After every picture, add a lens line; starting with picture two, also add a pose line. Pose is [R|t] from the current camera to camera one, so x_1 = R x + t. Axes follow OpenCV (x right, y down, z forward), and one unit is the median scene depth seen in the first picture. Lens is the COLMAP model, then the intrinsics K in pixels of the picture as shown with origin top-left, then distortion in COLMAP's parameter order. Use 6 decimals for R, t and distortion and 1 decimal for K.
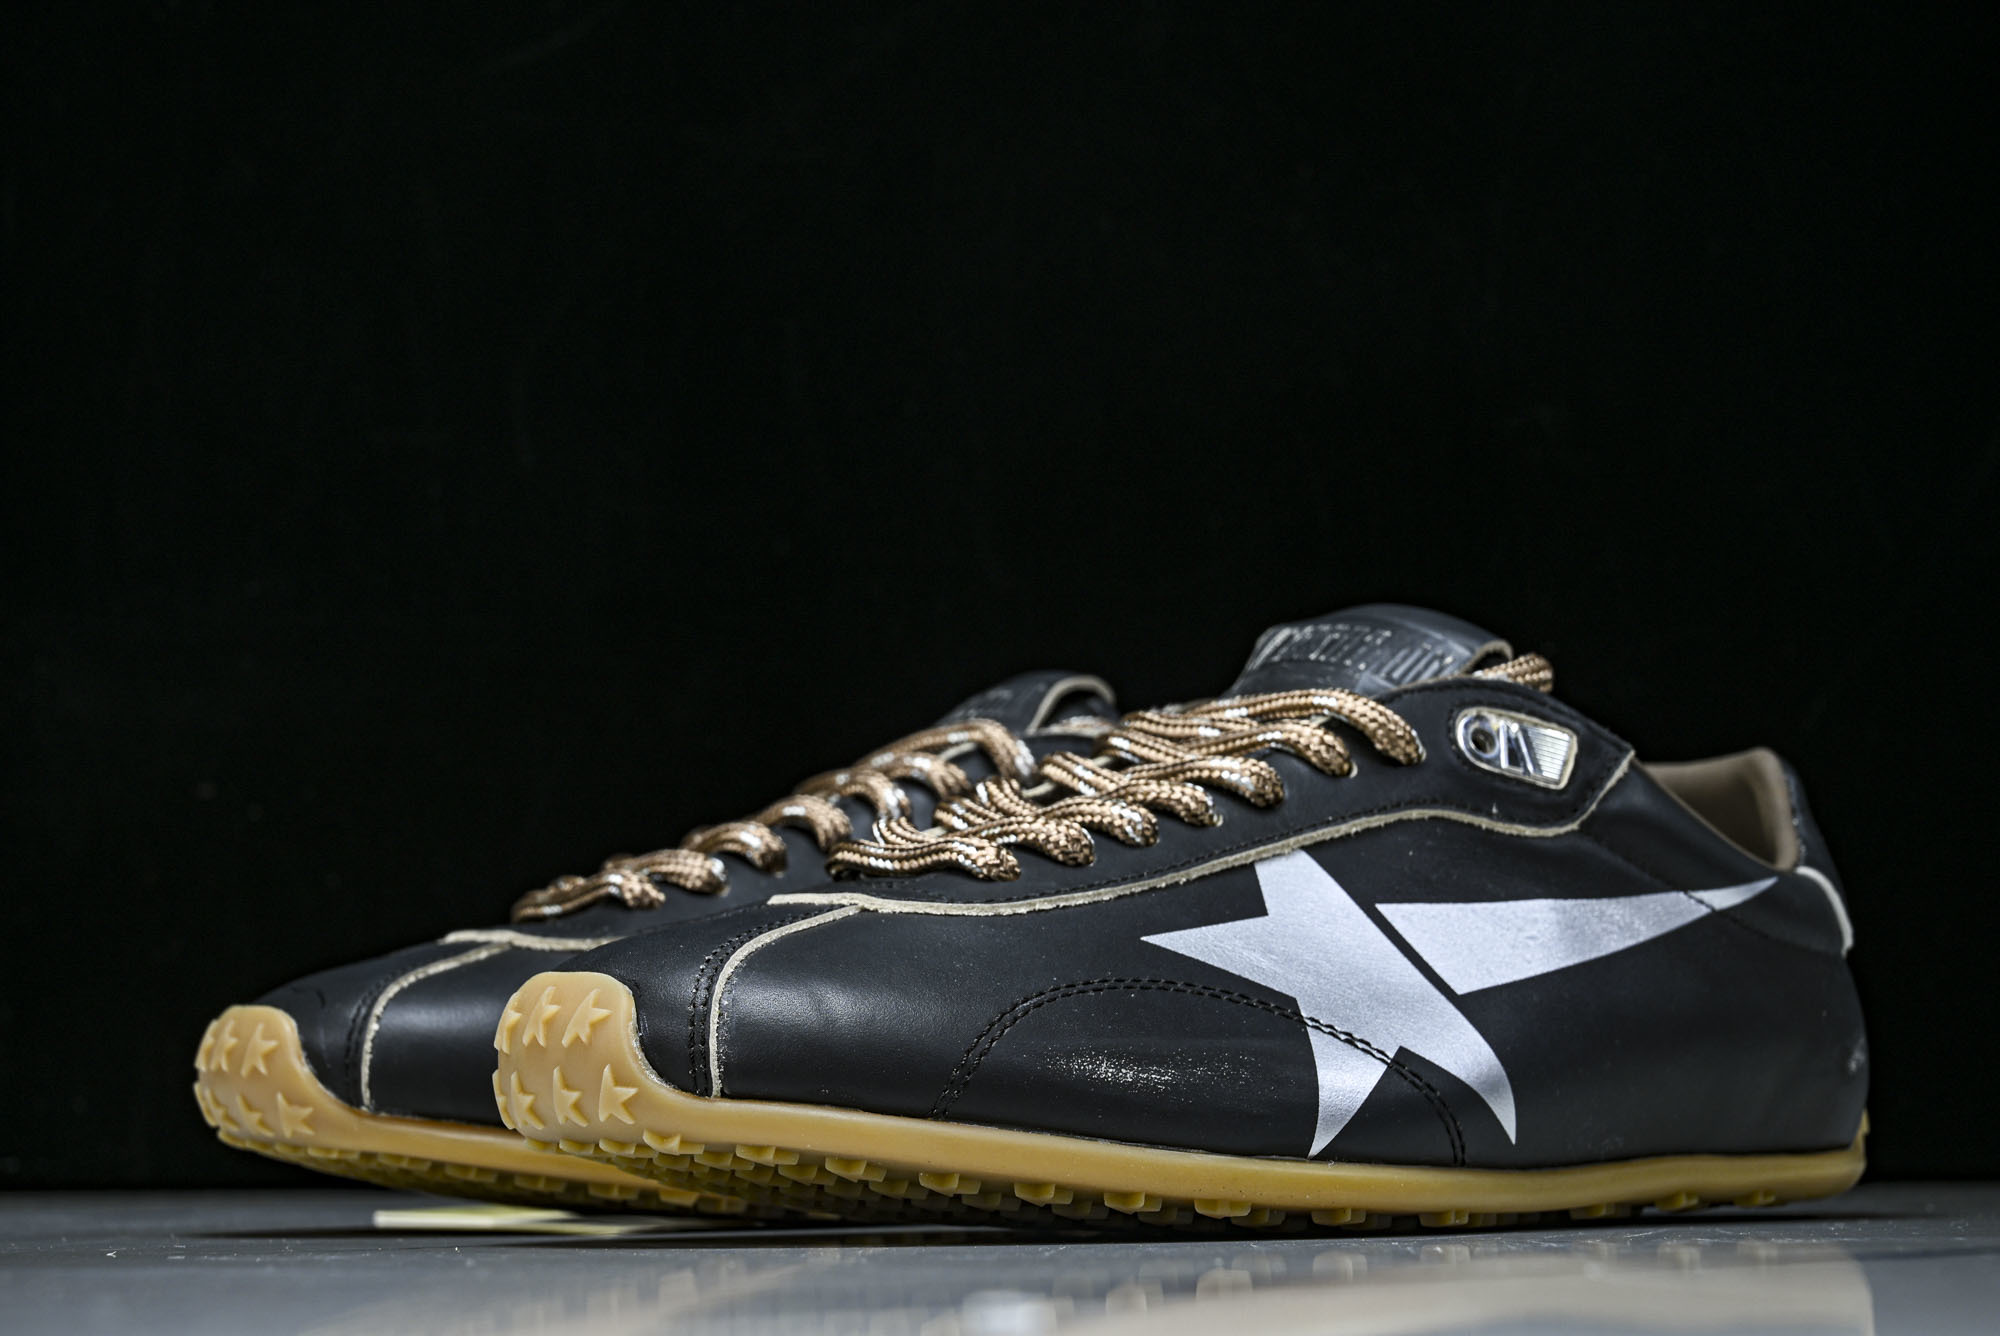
lens RADIAL K [[3374.4, 0, 1000.0], [0, 3374.4, 668.0], [0, 0, 1]] dist [0.000955, -0.053205]
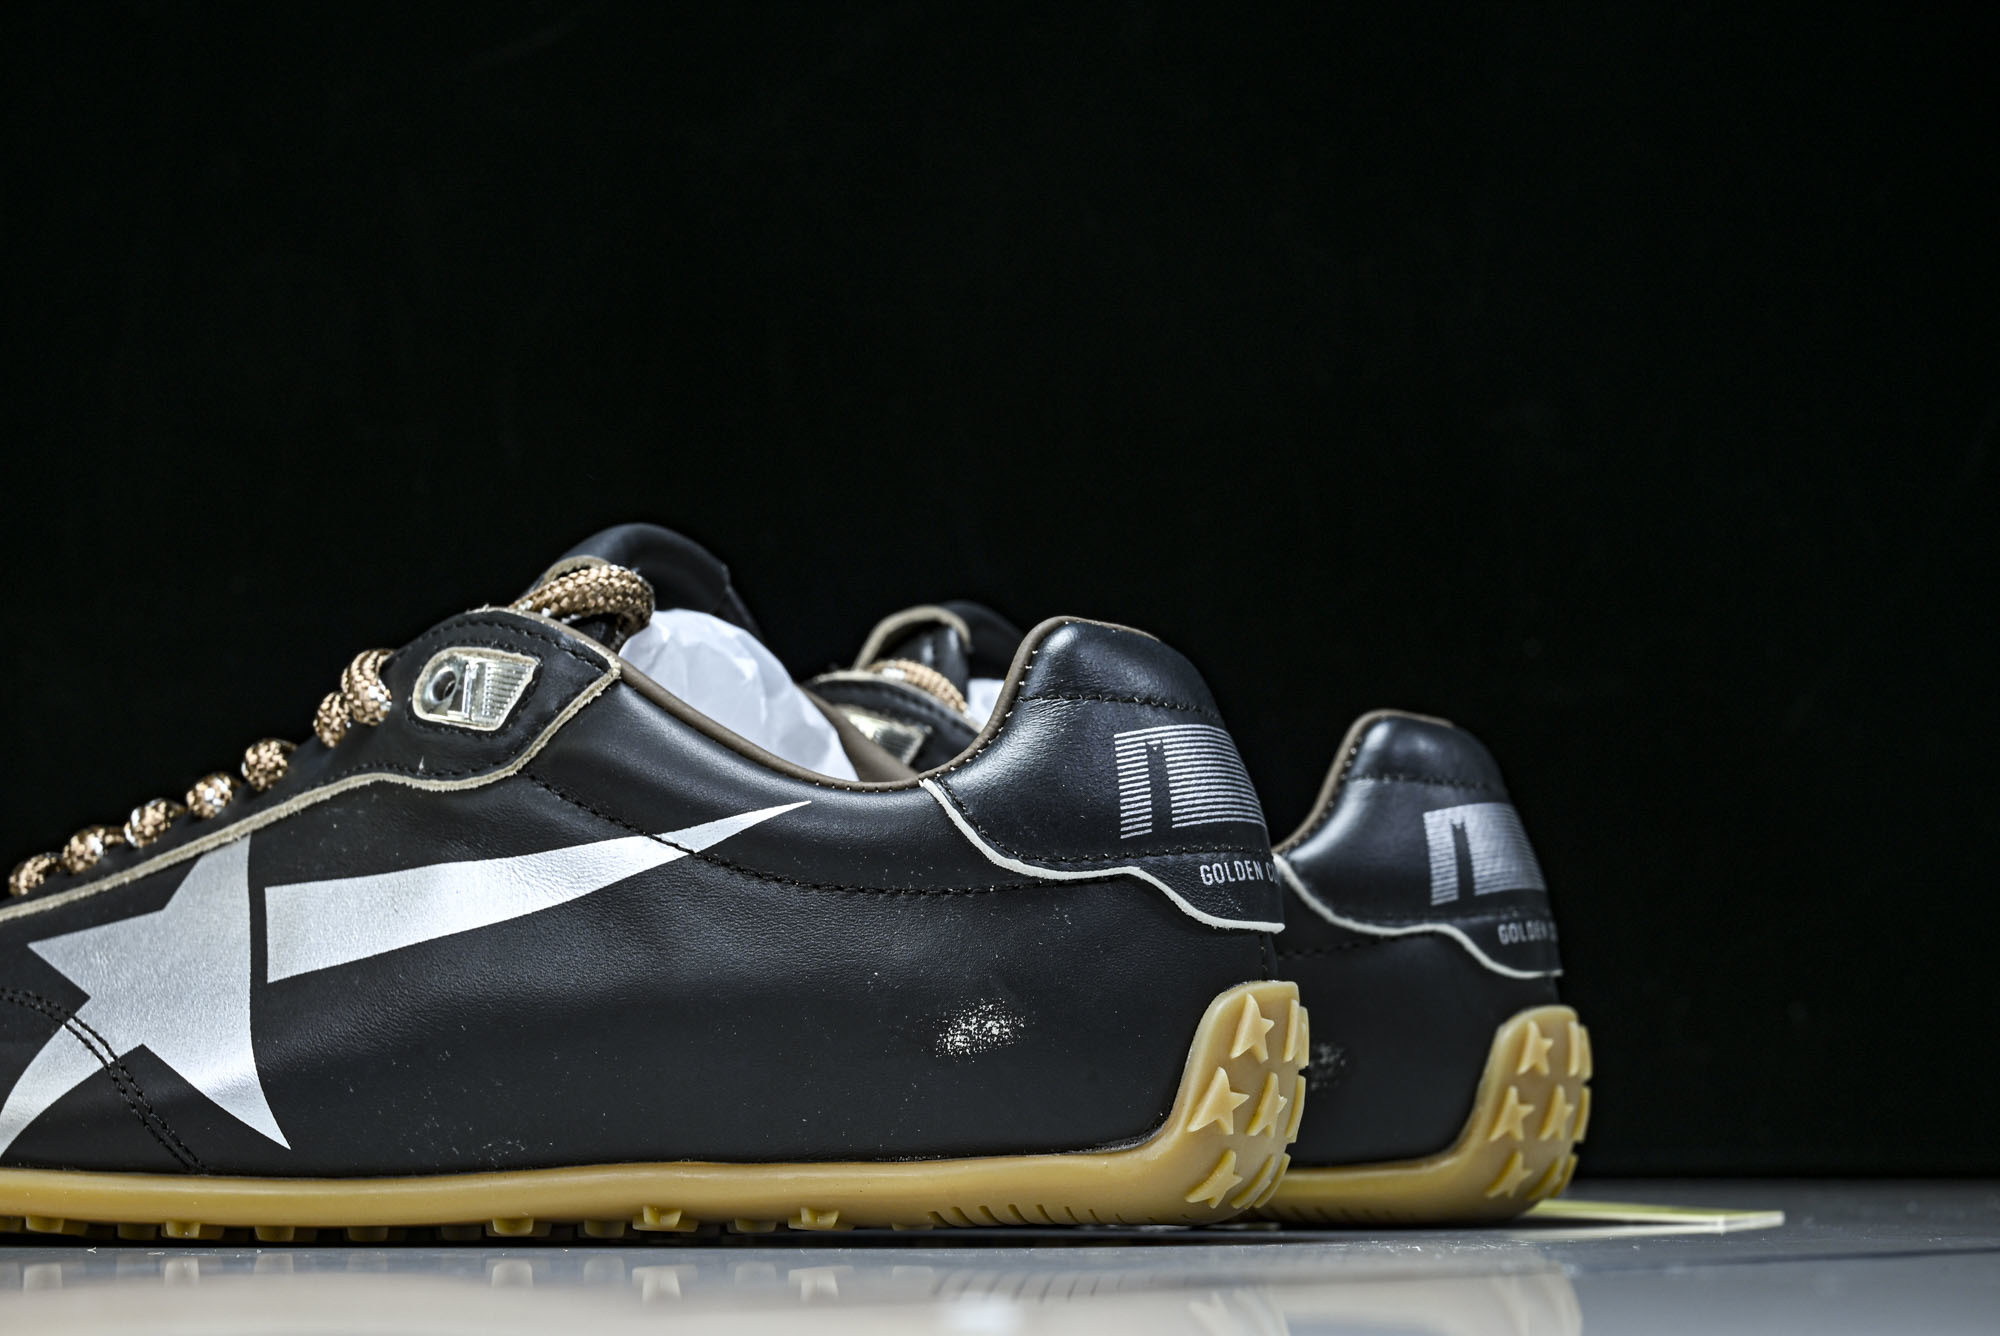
lens RADIAL K [[3374.4, 0, 1000.0], [0, 3374.4, 668.0], [0, 0, 1]] dist [0.000955, -0.053205]
pose [[0.453609, -0.117037, -0.883482, 1.013508], [0.134234, 0.989002, -0.062095, 0.093407], [0.881034, -0.090426, 0.464331, 0.743027]]
